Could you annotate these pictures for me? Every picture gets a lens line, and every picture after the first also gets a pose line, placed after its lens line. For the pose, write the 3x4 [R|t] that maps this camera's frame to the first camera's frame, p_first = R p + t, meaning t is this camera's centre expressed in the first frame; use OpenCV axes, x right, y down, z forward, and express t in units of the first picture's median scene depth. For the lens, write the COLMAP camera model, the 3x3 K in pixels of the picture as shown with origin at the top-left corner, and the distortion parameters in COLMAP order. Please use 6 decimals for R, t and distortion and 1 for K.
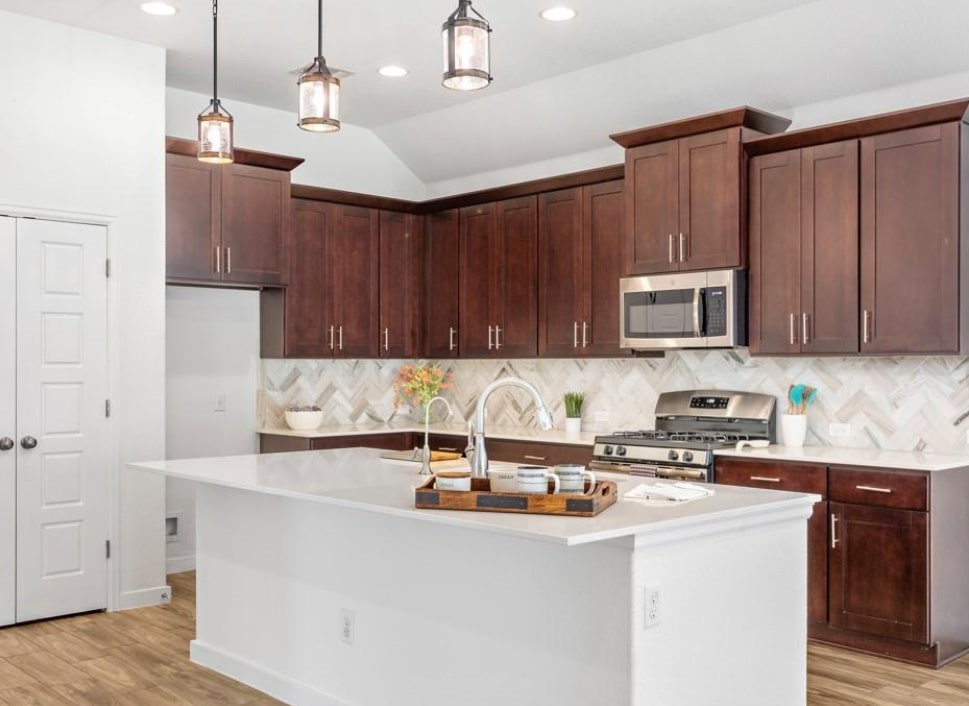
lens RADIAL K [[981.6, 0, 479.8], [0, 981.6, 360.5], [0, 0, 1]] dist [0.009736, 0.018503]
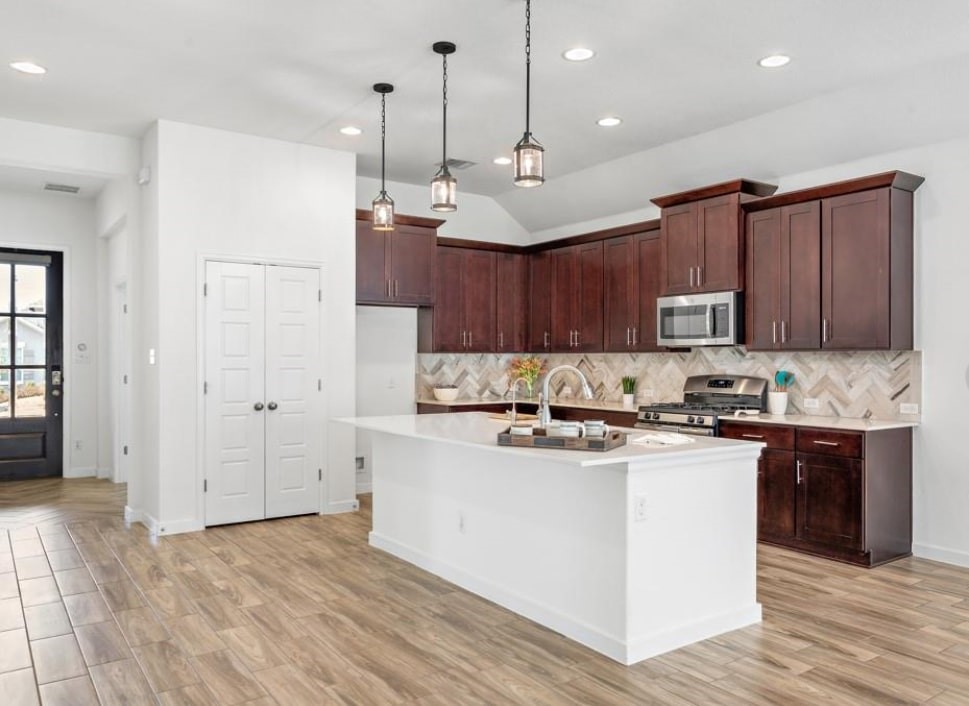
lens RADIAL K [[726.1, 0, 484.5], [0, 726.1, 353.0], [0, 0, 1]] dist [0.003034, 0.001747]
pose [[0.989689, -0.000457, -0.143233, 0.042782], [0.000234, 0.999999, -0.001573, -0.000342], [0.143233, 0.001524, 0.989688, -0.097637]]
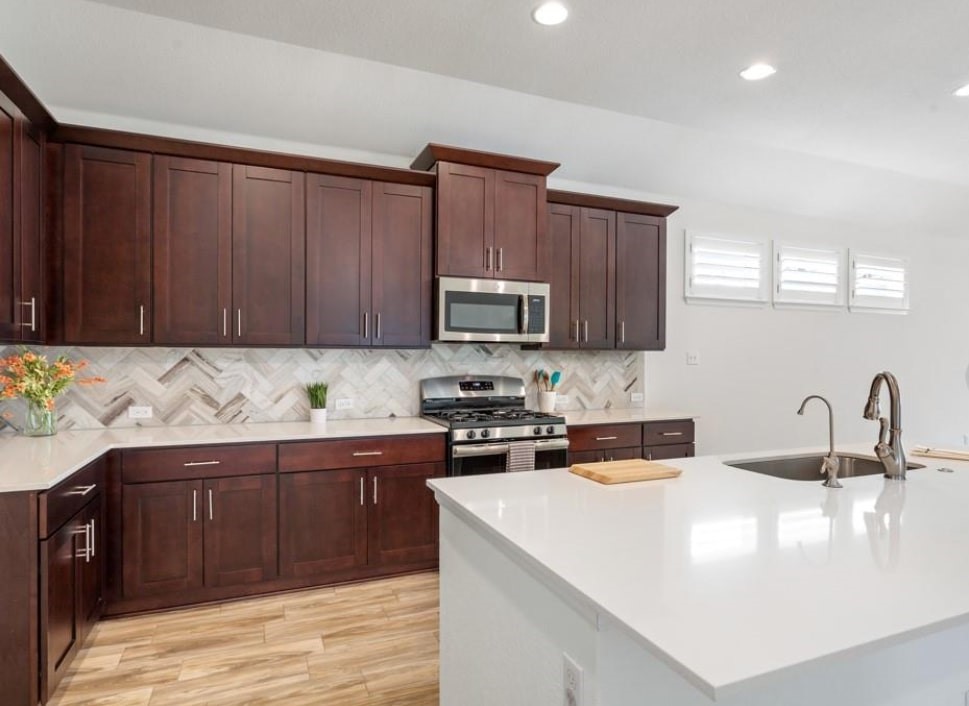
lens RADIAL K [[556.6, 0, 544.9], [0, 556.6, 359.0], [0, 0, 1]] dist [-0.003644, -0.000212]
pose [[0.341384, -0.003709, 0.939916, -0.395801], [-0.009025, 0.999933, 0.007224, 0.002602], [-0.939880, -0.010949, 0.341328, 0.652638]]
